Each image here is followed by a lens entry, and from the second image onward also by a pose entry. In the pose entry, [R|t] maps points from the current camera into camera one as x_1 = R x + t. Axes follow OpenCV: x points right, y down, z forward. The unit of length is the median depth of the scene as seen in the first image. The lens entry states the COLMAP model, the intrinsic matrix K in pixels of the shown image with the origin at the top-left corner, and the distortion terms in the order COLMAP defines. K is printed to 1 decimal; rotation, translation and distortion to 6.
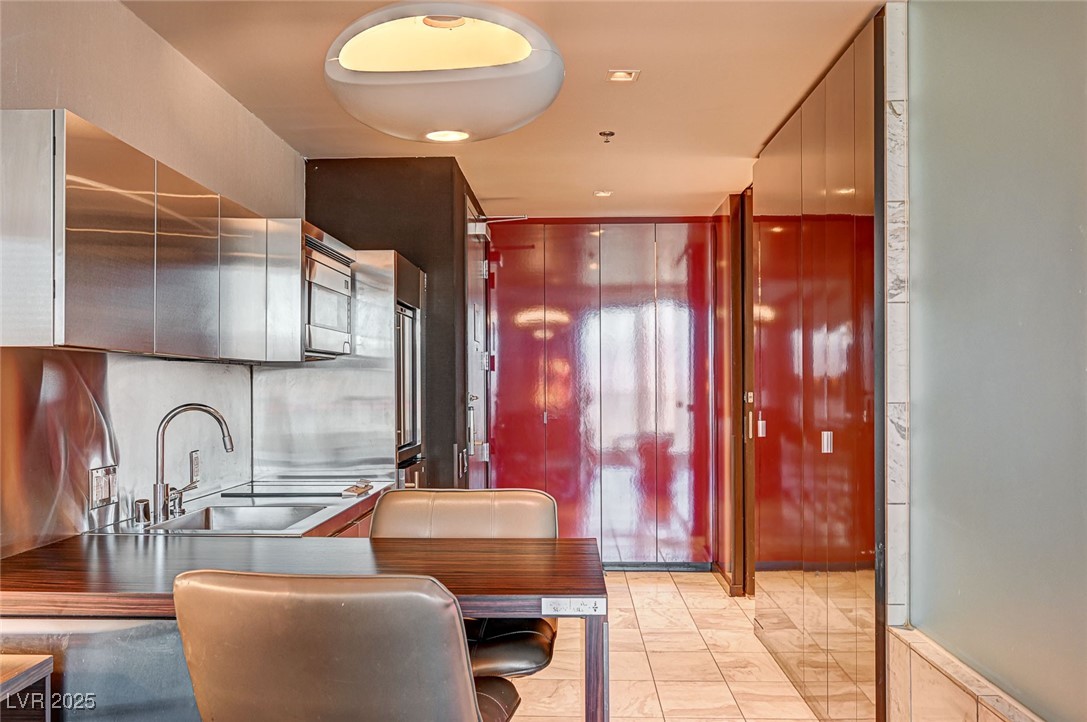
lens RADIAL K [[941.4, 0, 540.9], [0, 941.4, 376.9], [0, 0, 1]] dist [-0.027127, -0.000533]
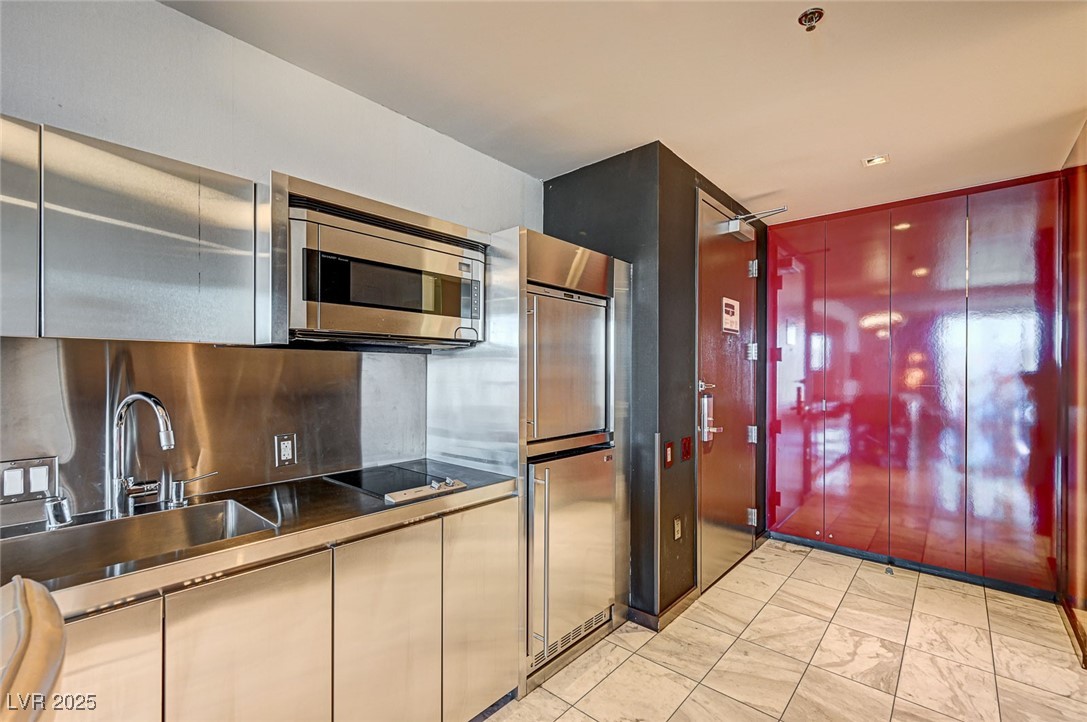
lens RADIAL K [[460.8, 0, 552.8], [0, 460.8, 372.7], [0, 0, 1]] dist [0.000313, 0.000245]
pose [[0.775212, 0.005273, -0.631679, 0.154745], [0.001050, 0.999953, 0.009636, 0.004195], [0.631700, -0.008133, 0.775170, 0.671374]]
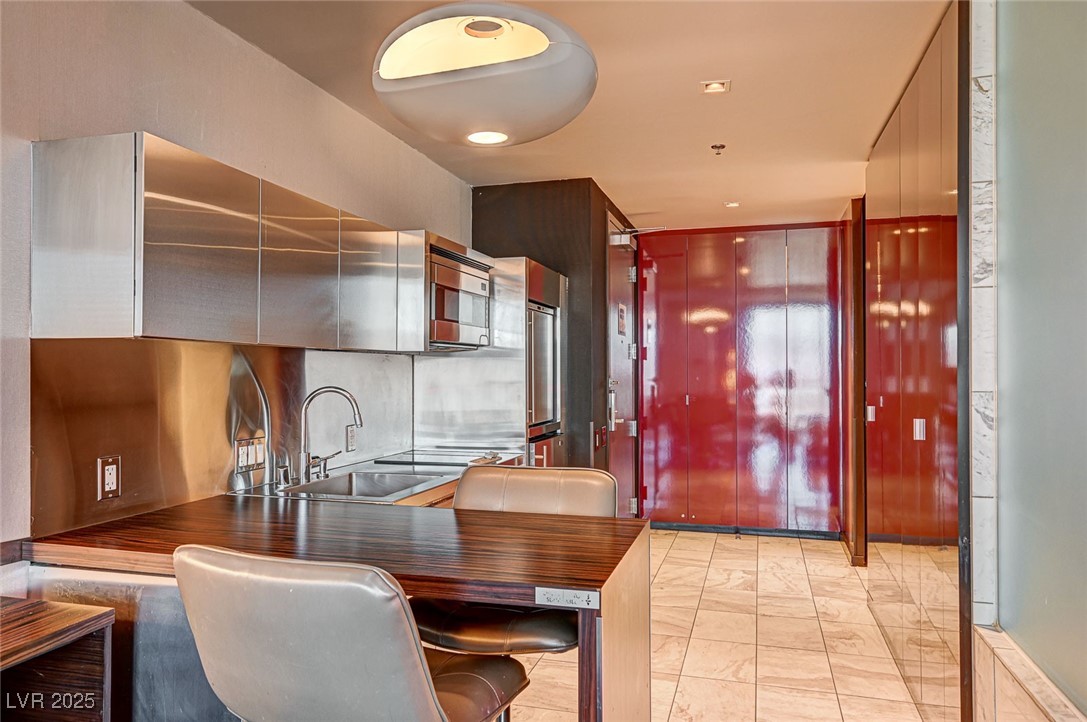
lens RADIAL K [[735.2, 0, 543.5], [0, 735.2, 361.0], [0, 0, 1]] dist [0.000616, -0.003128]
pose [[0.969228, -0.000731, -0.246163, 0.092497], [-0.000651, 0.999984, -0.005531, 0.000649], [0.246164, 0.005521, 0.969213, 0.115176]]
